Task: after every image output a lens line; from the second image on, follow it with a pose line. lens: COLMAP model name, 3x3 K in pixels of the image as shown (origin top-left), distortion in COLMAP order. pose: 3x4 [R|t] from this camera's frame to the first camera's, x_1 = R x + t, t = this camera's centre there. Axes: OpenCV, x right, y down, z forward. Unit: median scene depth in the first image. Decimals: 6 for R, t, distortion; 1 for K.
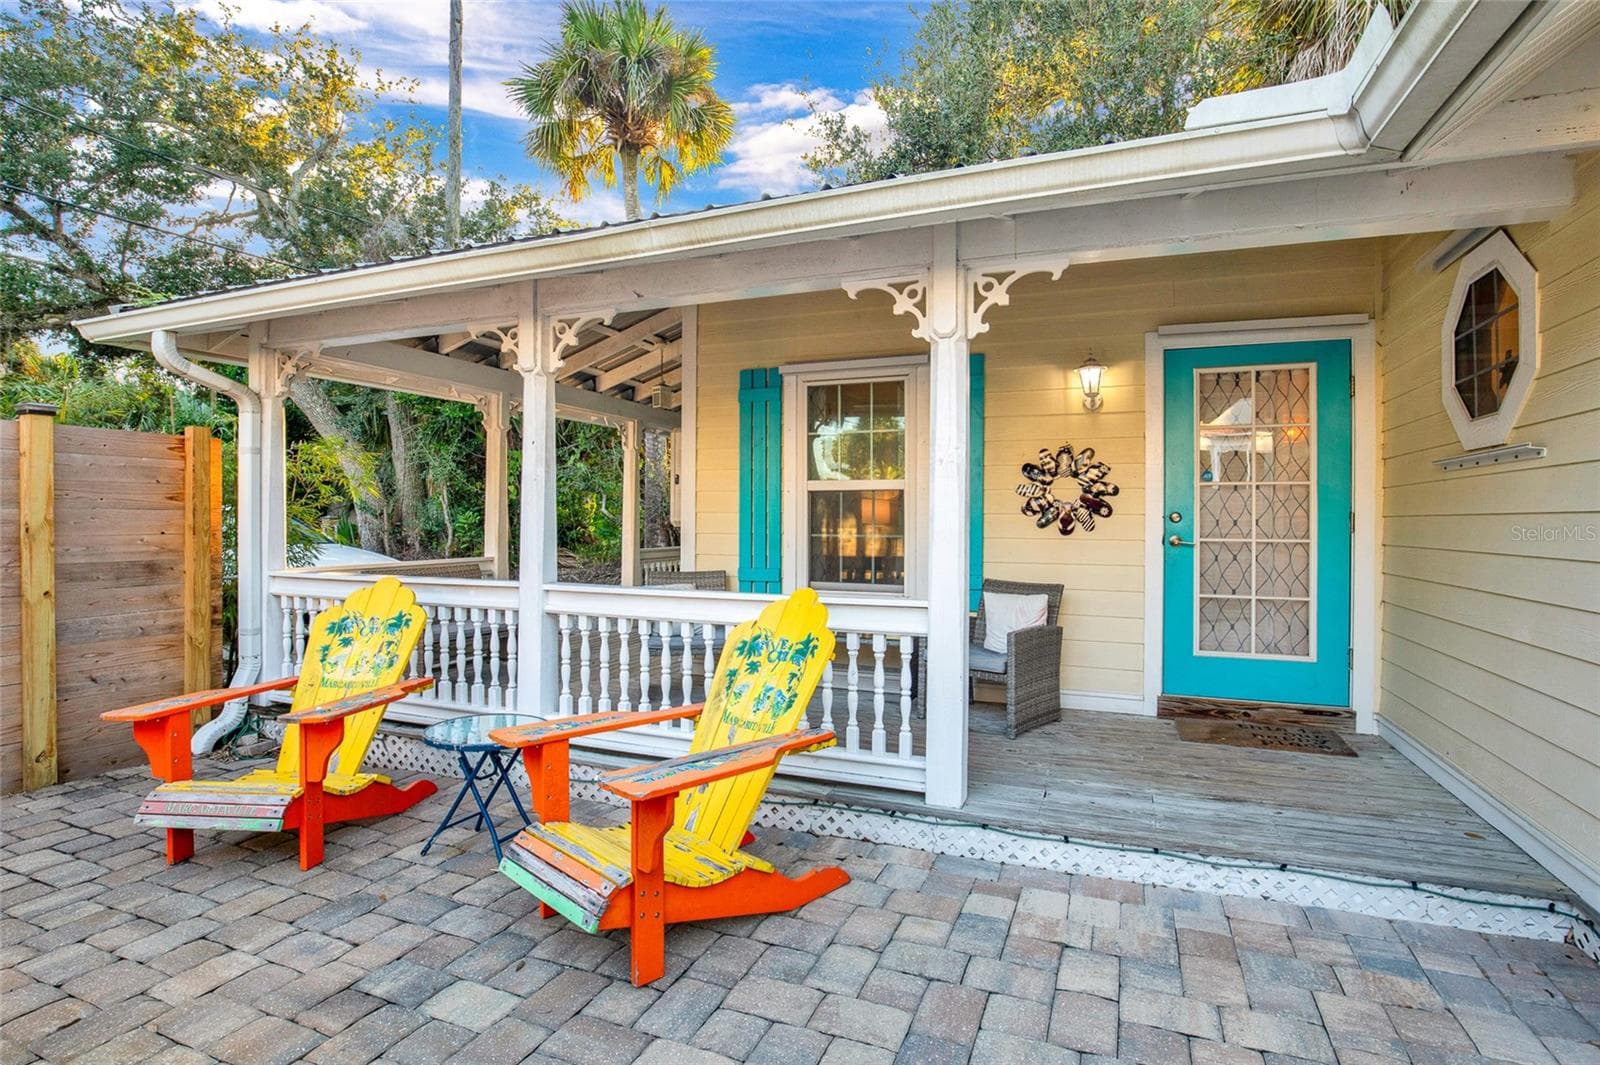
lens RADIAL K [[755.0, 0, 813.6], [0, 755.0, 518.2], [0, 0, 1]] dist [-0.026997, 0.001372]
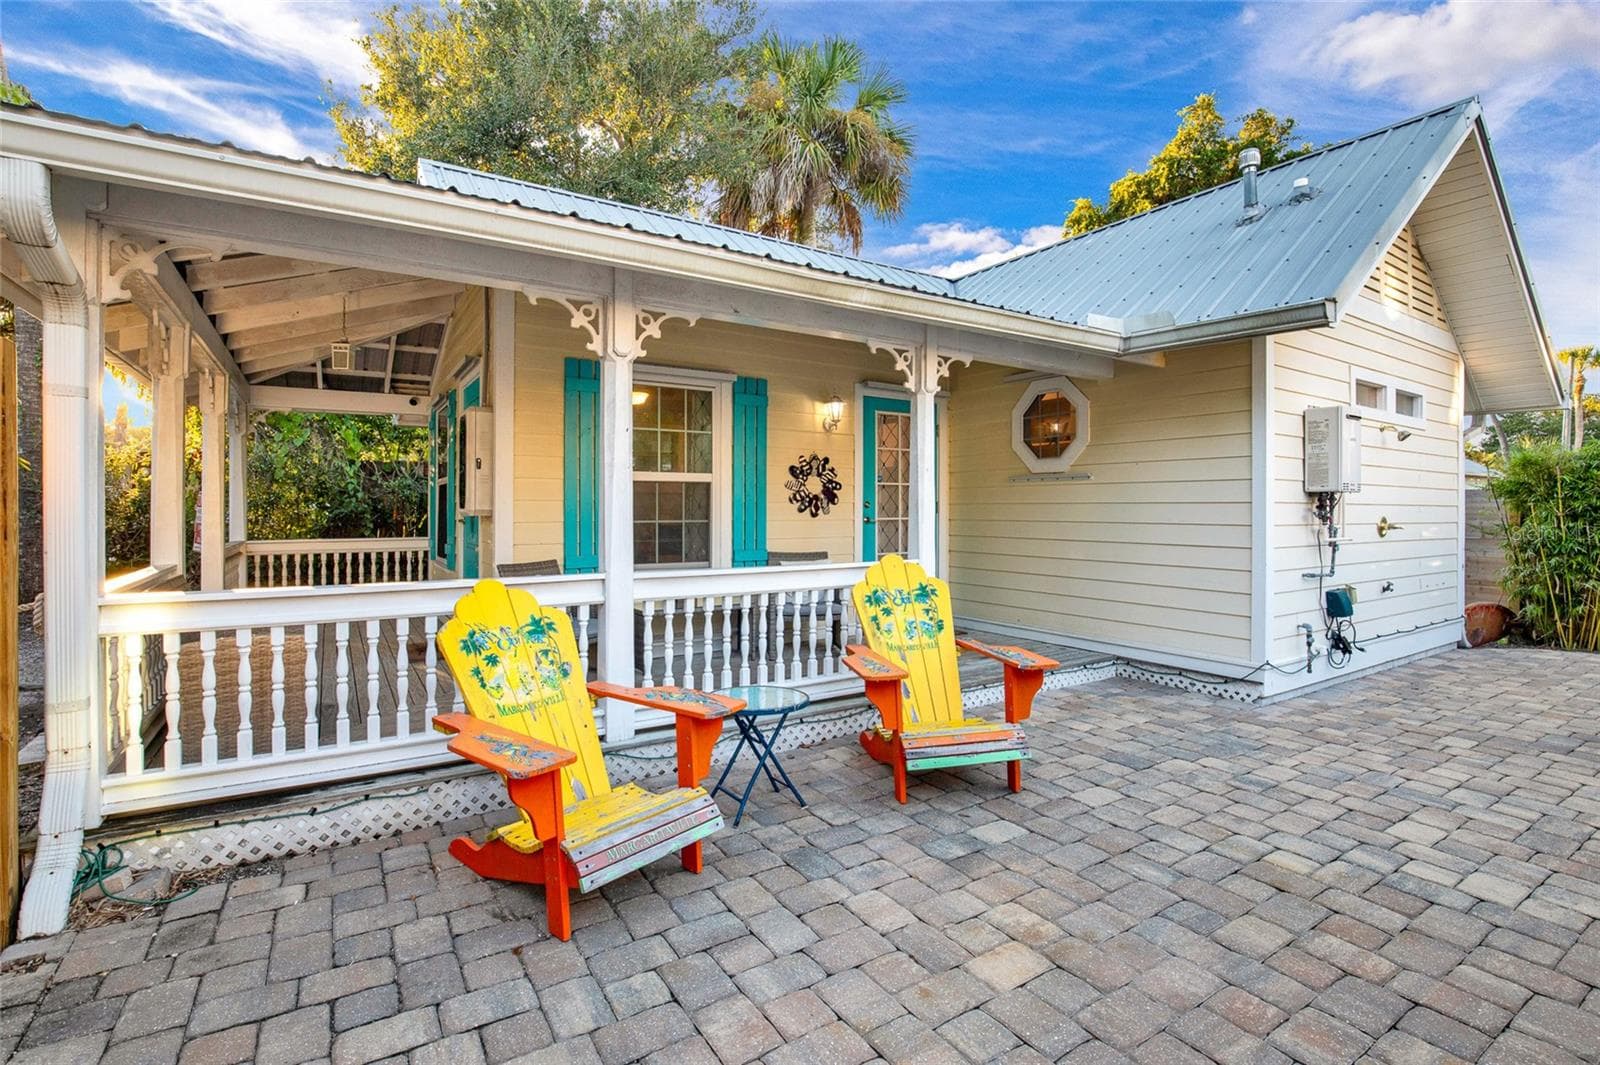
lens RADIAL K [[755.0, 0, 782.7], [0, 755.0, 519.5], [0, 0, 1]] dist [-0.026997, 0.001372]
pose [[0.589401, -0.017505, 0.807651, -1.109557], [-0.000356, 0.999759, 0.021929, -0.005971], [-0.807841, -0.013212, 0.589253, 0.266858]]
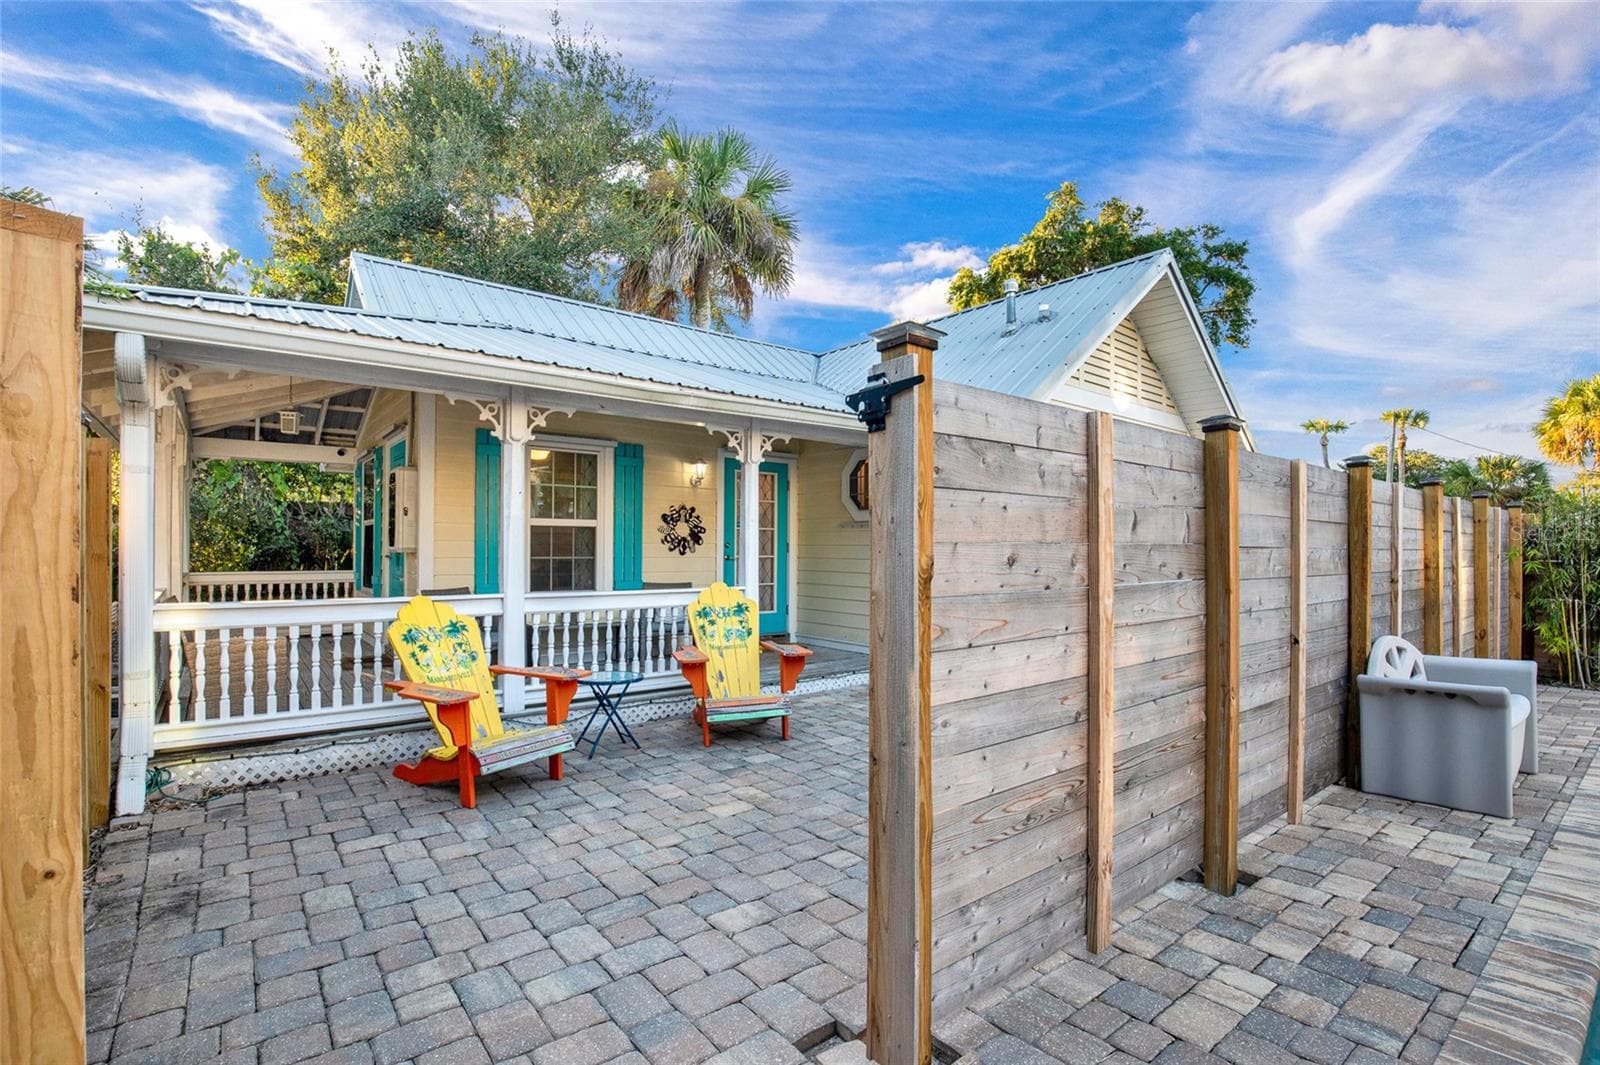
lens RADIAL K [[755.0, 0, 788.6], [0, 755.0, 557.3], [0, 0, 1]] dist [-0.026997, 0.001372]
pose [[0.497662, -0.014914, 0.867243, -1.412307], [-0.007667, 0.999737, 0.021592, -0.015943], [-0.867337, -0.017395, 0.497417, -0.137436]]
